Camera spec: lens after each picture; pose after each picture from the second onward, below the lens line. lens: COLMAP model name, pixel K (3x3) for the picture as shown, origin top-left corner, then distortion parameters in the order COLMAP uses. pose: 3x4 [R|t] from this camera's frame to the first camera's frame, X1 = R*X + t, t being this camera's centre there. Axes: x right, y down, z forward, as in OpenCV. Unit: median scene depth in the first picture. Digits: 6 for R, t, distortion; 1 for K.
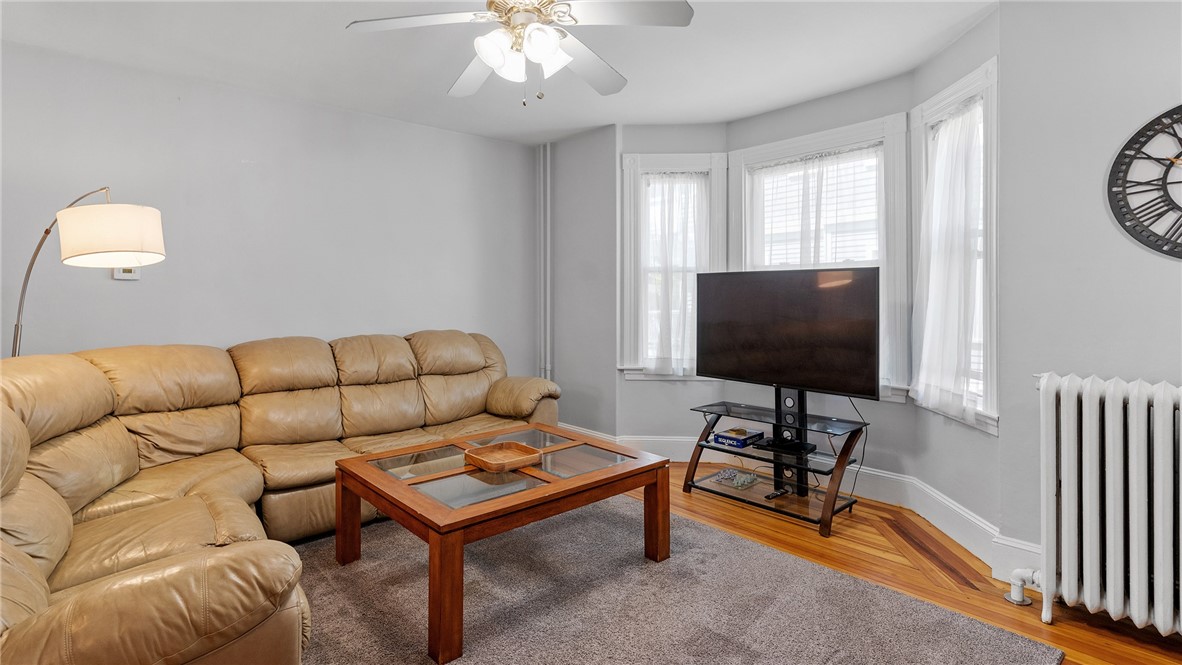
lens RADIAL K [[574.0, 0, 586.7], [0, 574.0, 301.2], [0, 0, 1]] dist [-0.002447, 0.000451]
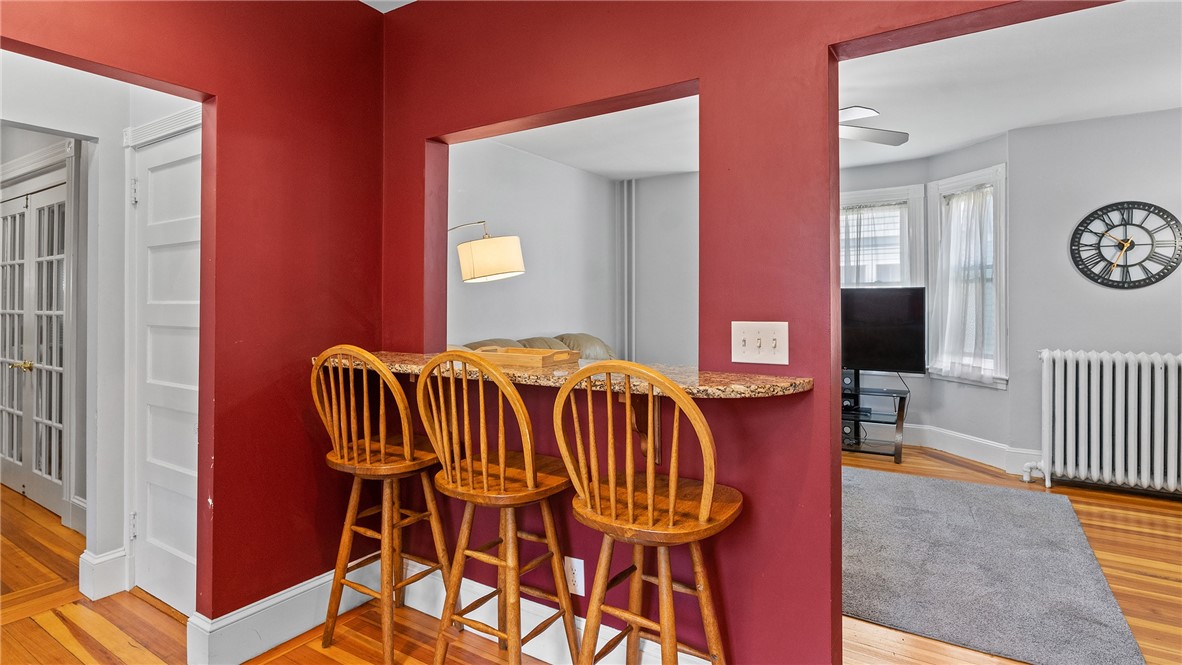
lens RADIAL K [[593.0, 0, 592.6], [0, 593.0, 307.7], [0, 0, 1]] dist [0.000507, 0.000255]
pose [[0.963091, 0.001676, 0.269170, -0.760501], [-0.000311, 0.999987, -0.005114, 0.003817], [-0.269175, 0.004842, 0.963079, -0.288603]]
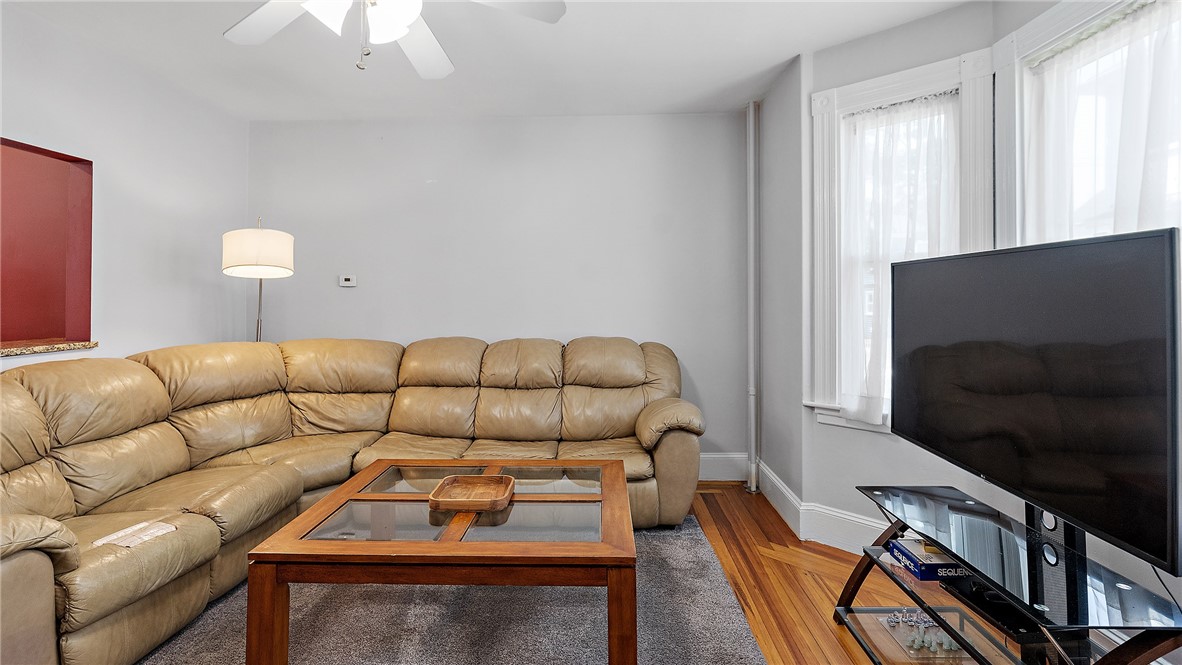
lens RADIAL K [[575.8, 0, 570.2], [0, 575.8, 296.2], [0, 0, 1]] dist [0.000631, 0.001289]
pose [[0.724597, -0.001907, -0.689170, 0.456496], [-0.005892, 0.999942, -0.008962, -0.007483], [0.689147, 0.010555, 0.724544, 0.415593]]
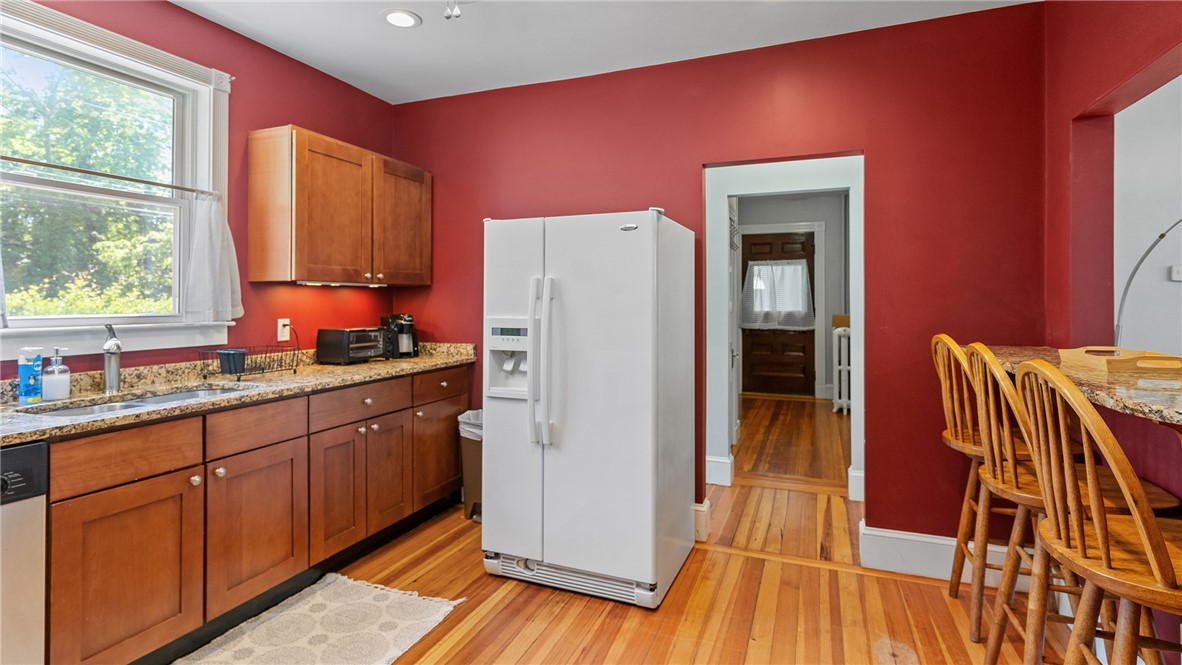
lens RADIAL K [[575.8, 0, 570.2], [0, 575.8, 296.2], [0, 0, 1]] dist [0.000631, 0.001289]
pose [[0.422531, -0.008206, -0.906311, -0.373029], [-0.004302, 0.999930, -0.011060, 0.002950], [0.906338, 0.008572, 0.422466, -0.331063]]
